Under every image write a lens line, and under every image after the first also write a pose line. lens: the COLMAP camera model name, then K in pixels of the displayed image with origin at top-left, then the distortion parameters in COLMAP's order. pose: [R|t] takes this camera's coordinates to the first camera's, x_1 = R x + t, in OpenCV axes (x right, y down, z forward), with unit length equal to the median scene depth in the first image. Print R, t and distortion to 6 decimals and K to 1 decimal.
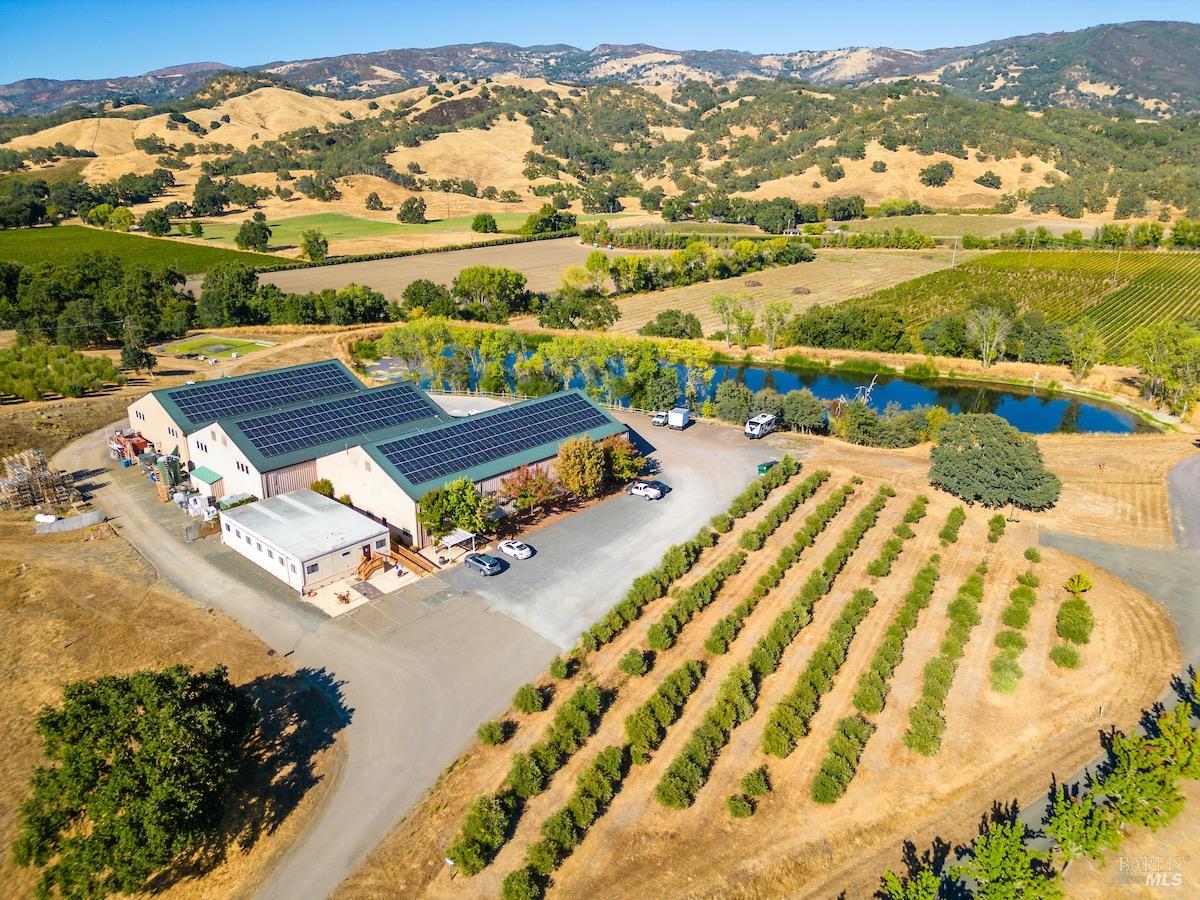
lens RADIAL K [[841.6, 0, 597.5], [0, 841.6, 447.7], [0, 0, 1]] dist [0.061382, -0.054142]
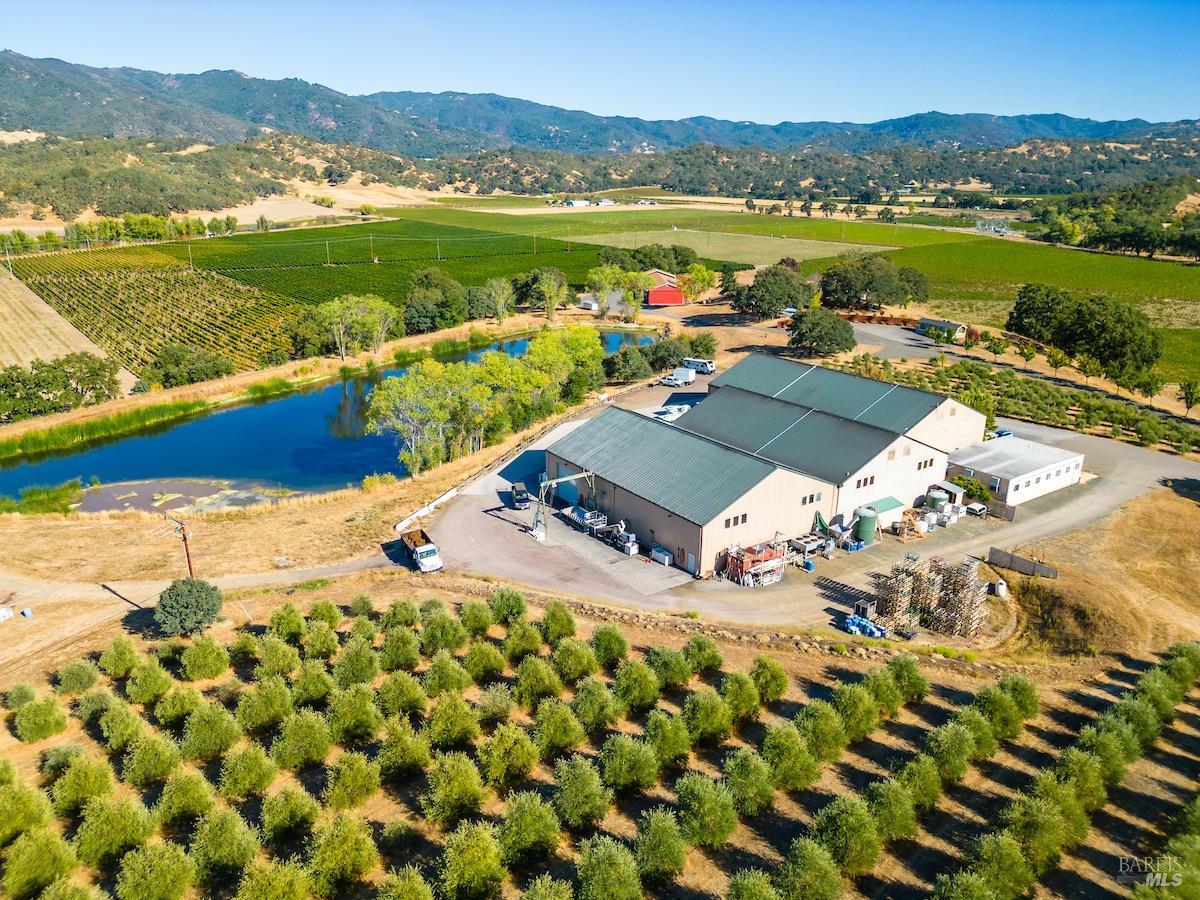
lens RADIAL K [[844.5, 0, 597.8], [0, 844.5, 445.8], [0, 0, 1]] dist [0.057189, -0.051223]
pose [[0.200326, -0.305781, 0.930789, -0.127397], [0.308248, 0.921471, 0.236378, -0.031472], [-0.929975, 0.239561, 0.278851, 0.096932]]
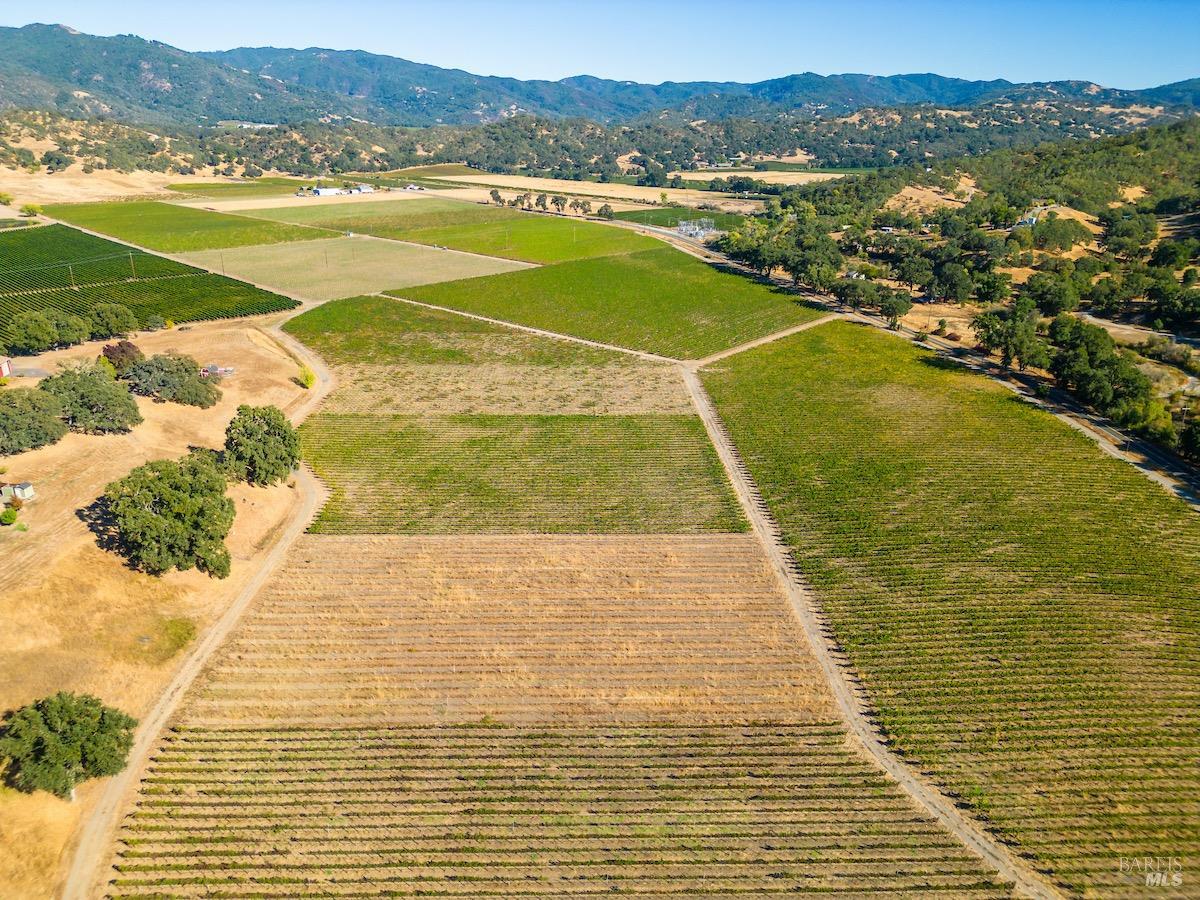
lens RADIAL K [[841.6, 0, 597.5], [0, 841.6, 447.7], [0, 0, 1]] dist [0.061382, -0.054142]
pose [[0.094511, -0.355210, 0.929997, -0.055039], [0.316586, 0.896407, 0.310207, -0.007641], [-0.943844, 0.265106, 0.197175, -0.069561]]
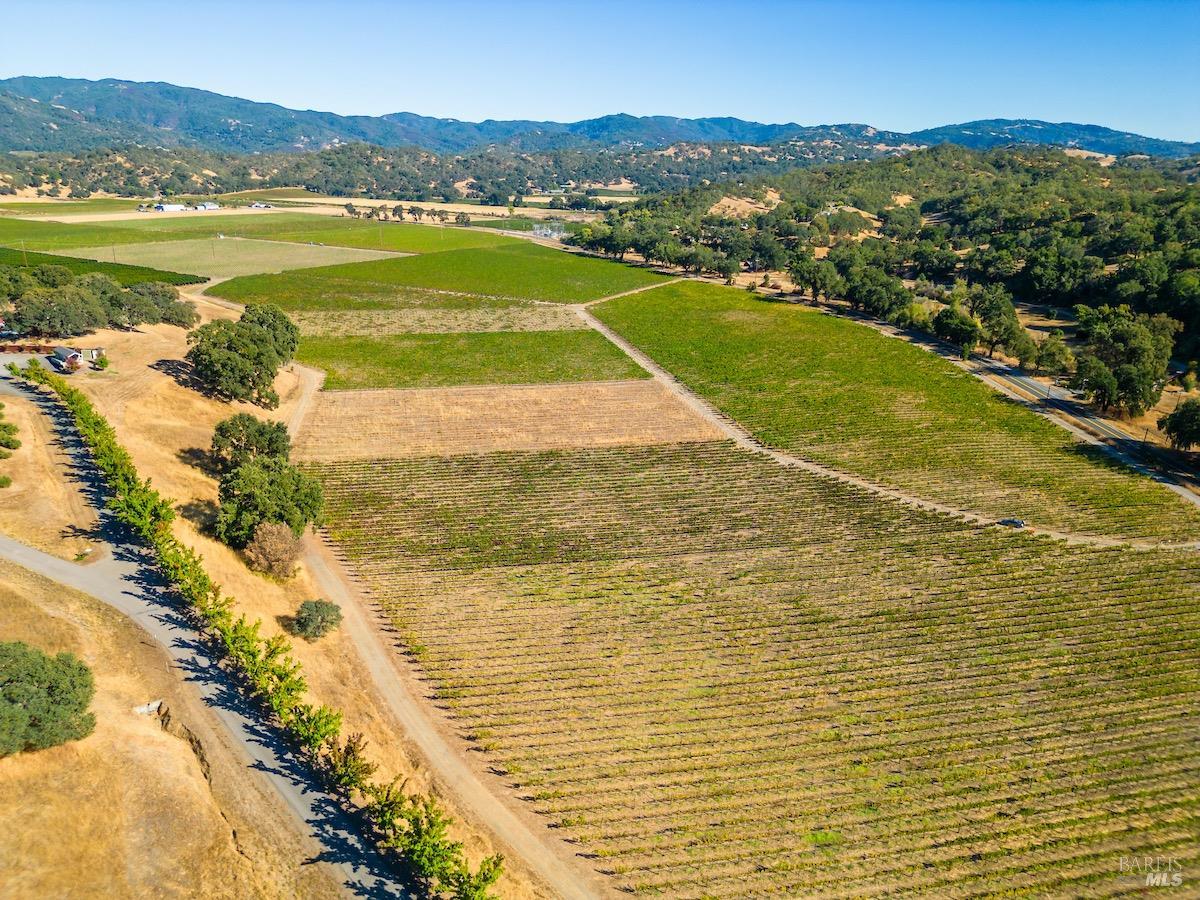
lens RADIAL K [[841.6, 0, 597.5], [0, 841.6, 447.7], [0, 0, 1]] dist [0.061382, -0.054142]
pose [[-0.103122, -0.316873, 0.942845, -0.131456], [0.314247, 0.888971, 0.333137, 0.005038], [-0.943724, 0.330640, 0.007904, -0.039262]]
